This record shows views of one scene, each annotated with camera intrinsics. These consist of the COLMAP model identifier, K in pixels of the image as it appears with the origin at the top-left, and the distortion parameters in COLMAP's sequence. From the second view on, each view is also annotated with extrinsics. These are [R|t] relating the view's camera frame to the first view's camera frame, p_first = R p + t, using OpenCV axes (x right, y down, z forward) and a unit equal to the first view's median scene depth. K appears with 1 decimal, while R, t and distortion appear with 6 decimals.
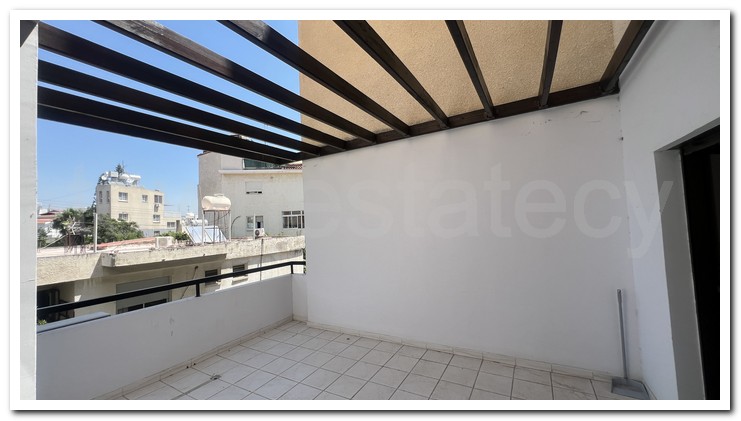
lens RADIAL K [[279.6, 0, 368.4], [0, 279.6, 210.8], [0, 0, 1]] dist [-0.005190, 0.001970]
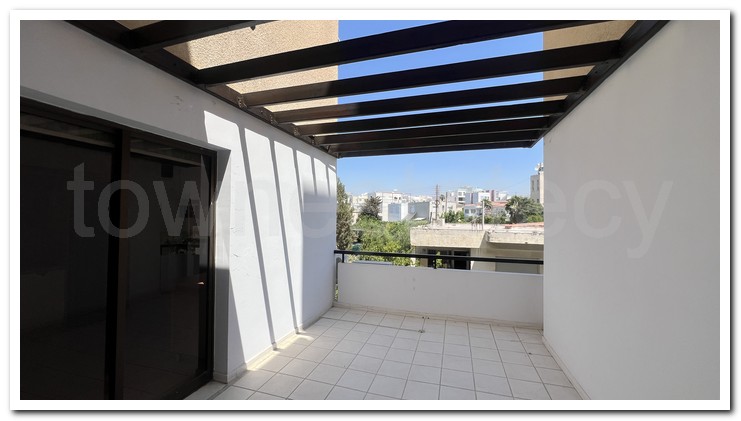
lens RADIAL K [[279.6, 0, 370.1], [0, 279.6, 209.4], [0, 0, 1]] dist [-0.005190, 0.001970]
pose [[0.232191, 0.023652, -0.972383, 0.456481], [0.025069, 0.999227, 0.030291, -0.010135], [0.972347, -0.031410, 0.231419, 0.340910]]
